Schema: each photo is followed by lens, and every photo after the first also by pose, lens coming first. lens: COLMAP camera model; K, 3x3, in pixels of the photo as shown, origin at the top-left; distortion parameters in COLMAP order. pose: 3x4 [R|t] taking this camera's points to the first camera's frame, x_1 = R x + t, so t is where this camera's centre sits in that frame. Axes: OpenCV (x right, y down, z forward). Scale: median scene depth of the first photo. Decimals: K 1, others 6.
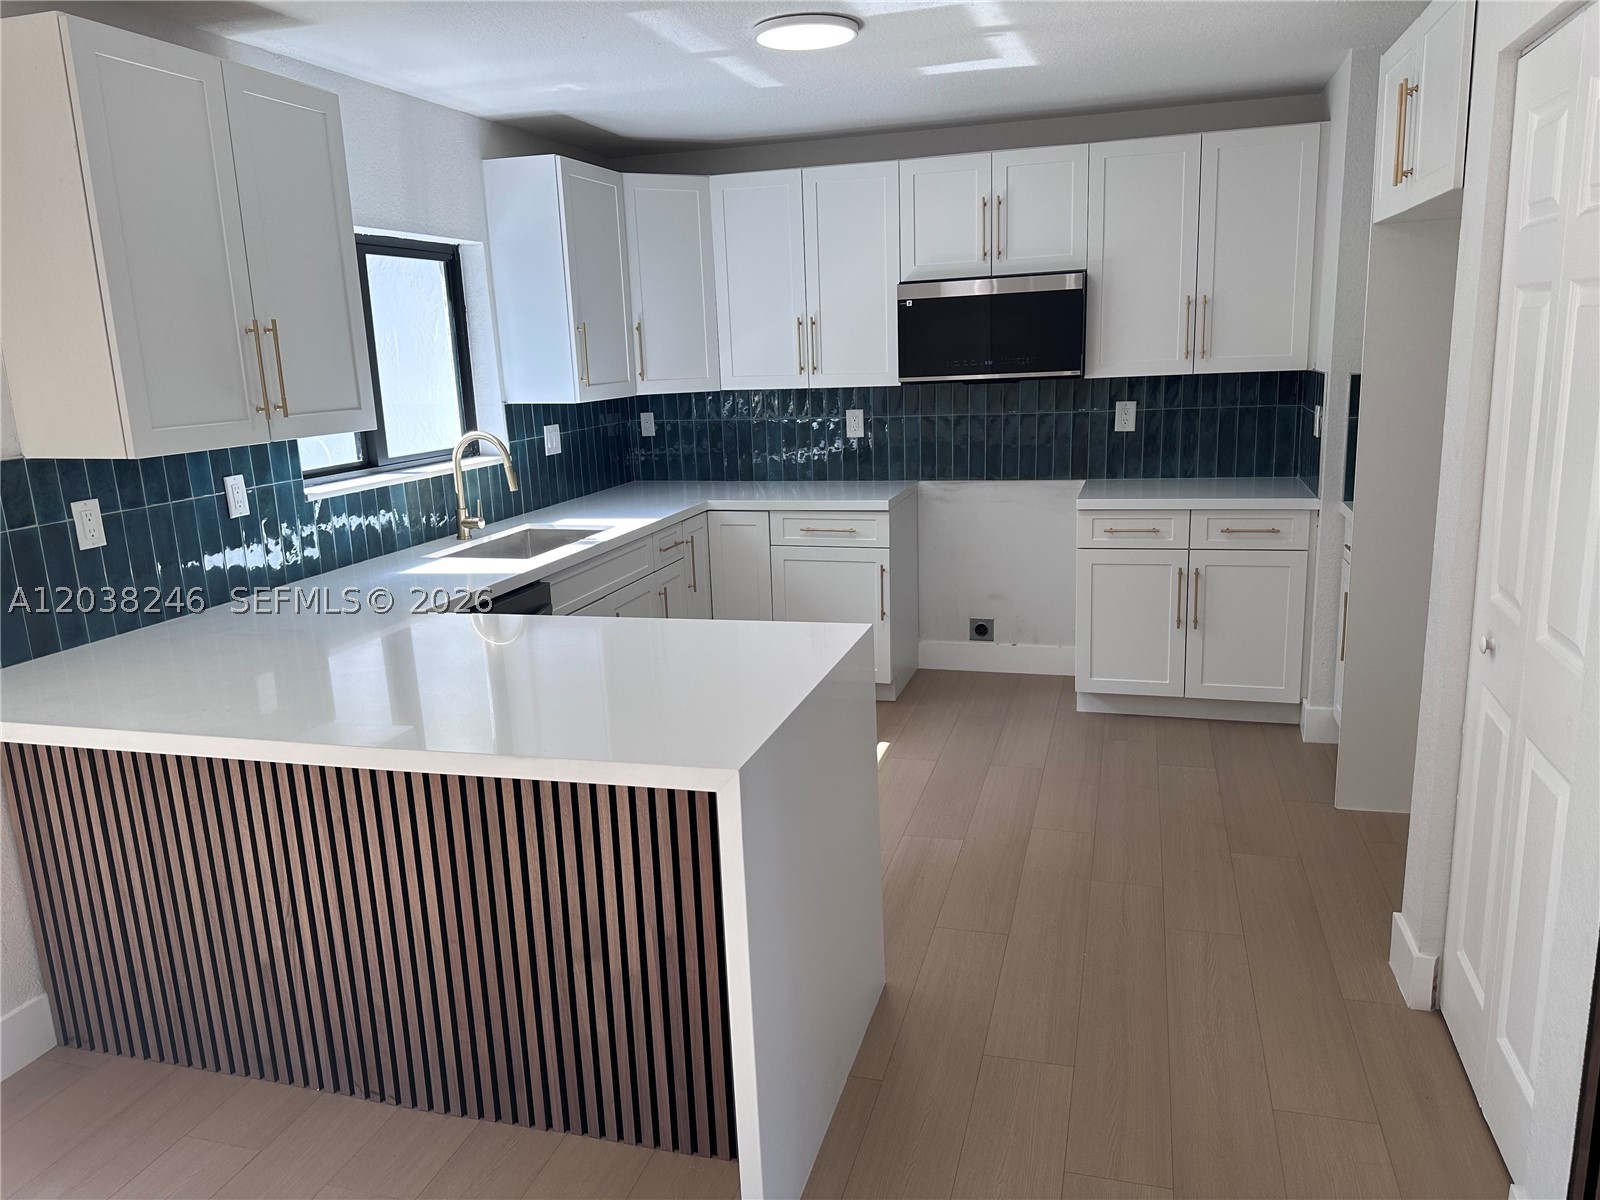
lens RADIAL K [[1145.3, 0, 798.8], [0, 1145.3, 608.5], [0, 0, 1]] dist [0.069007, -0.103063]
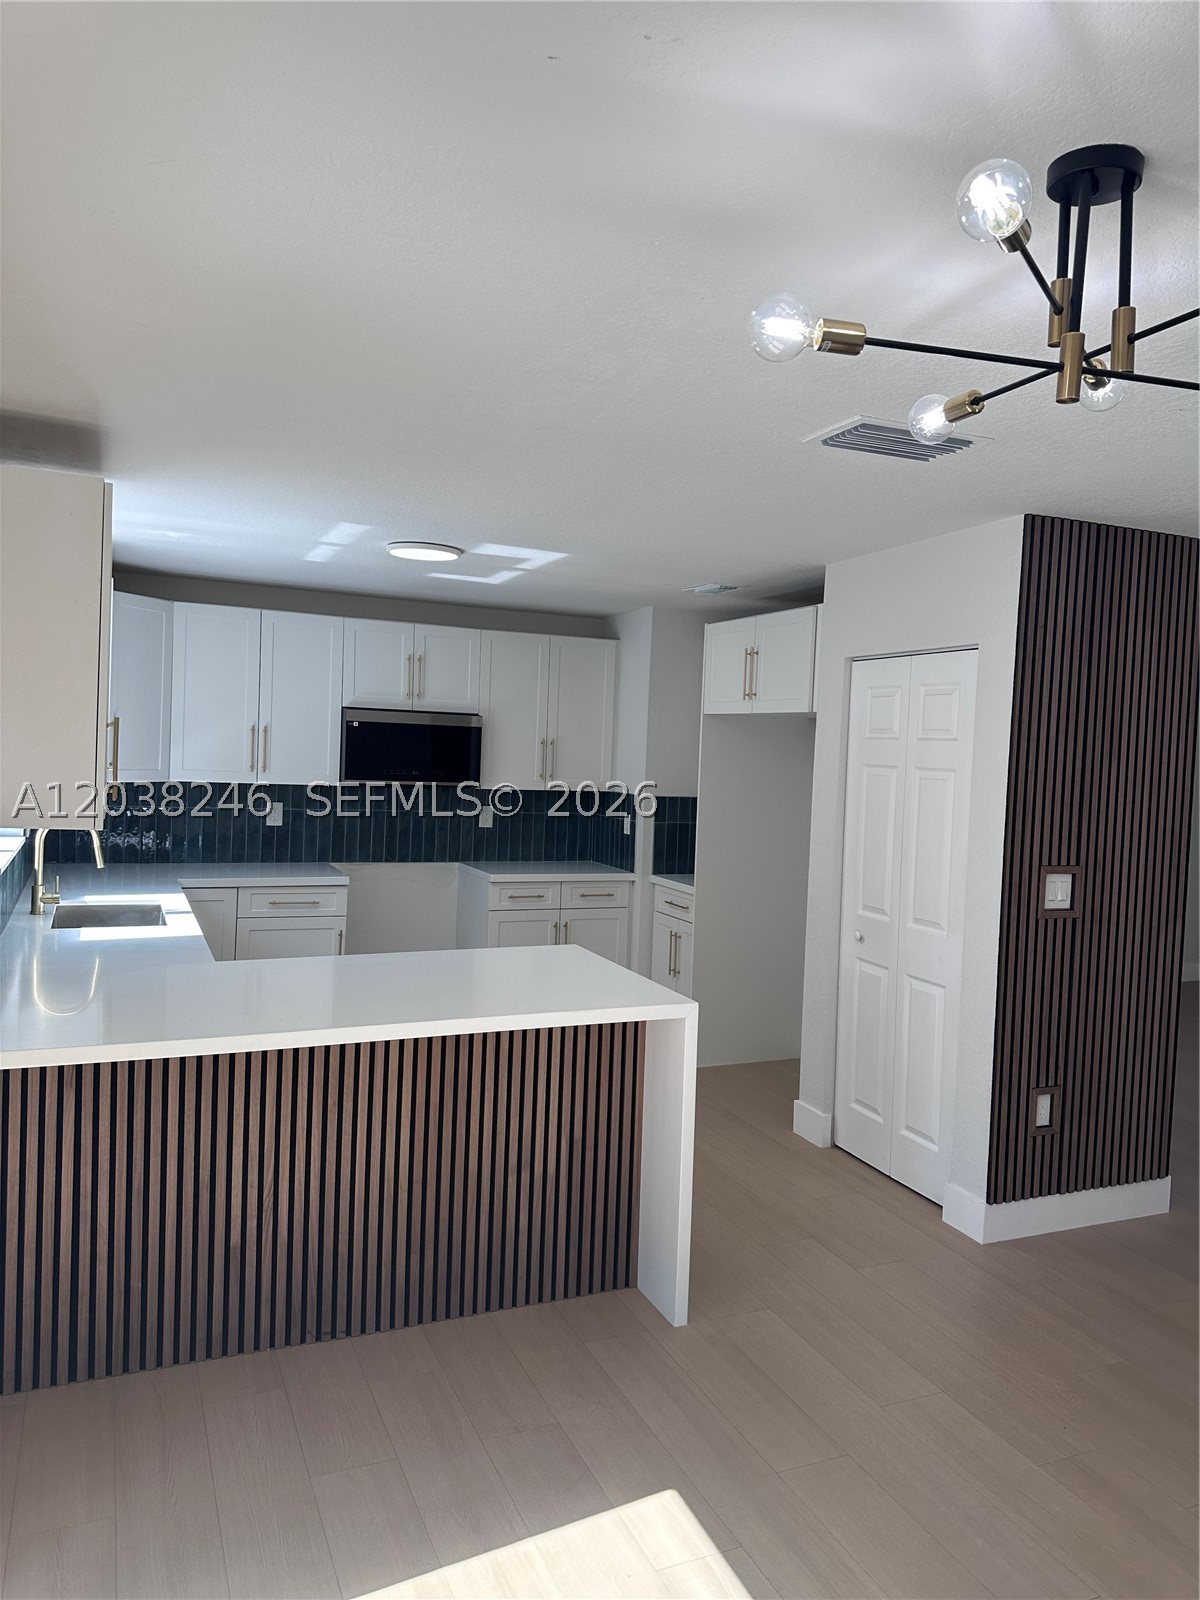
lens RADIAL K [[1145.3, 0, 597.9], [0, 1145.3, 800.4], [0, 0, 1]] dist [0.069007, -0.103063]
pose [[0.762979, 0.038479, 0.645277, -0.542972], [0.076443, 0.985852, -0.149174, 0.031504], [-0.641888, 0.163143, 0.749242, -0.127010]]
